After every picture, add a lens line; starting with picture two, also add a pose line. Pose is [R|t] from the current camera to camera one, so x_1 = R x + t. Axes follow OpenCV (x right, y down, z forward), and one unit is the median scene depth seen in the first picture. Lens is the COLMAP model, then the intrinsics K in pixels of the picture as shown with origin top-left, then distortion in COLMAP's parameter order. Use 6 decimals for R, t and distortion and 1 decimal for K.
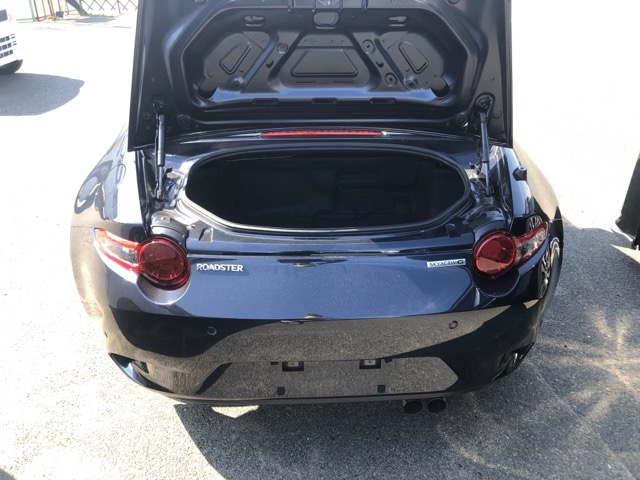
lens RADIAL K [[539.1, 0, 319.5], [0, 539.1, 239.1], [0, 0, 1]] dist [0.012497, 0.004850]
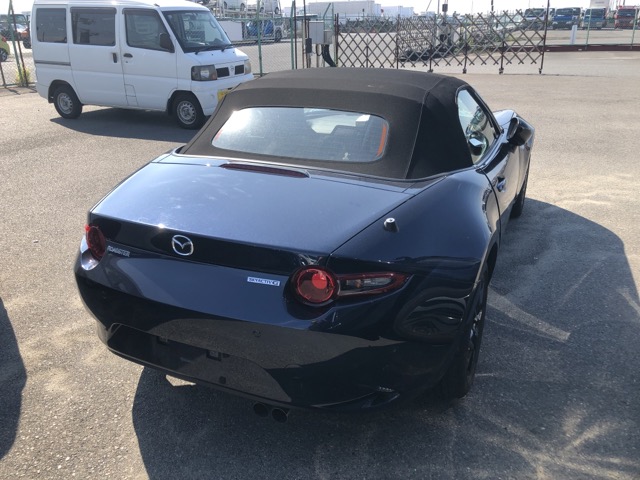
lens RADIAL K [[539.1, 0, 319.6], [0, 539.1, 242.5], [0, 0, 1]] dist [0.012497, 0.004850]
pose [[0.887214, 0.175210, -0.426793, 0.752289], [-0.208603, 0.977465, -0.032367, -0.023526], [0.411504, 0.117746, 0.903770, -0.014686]]
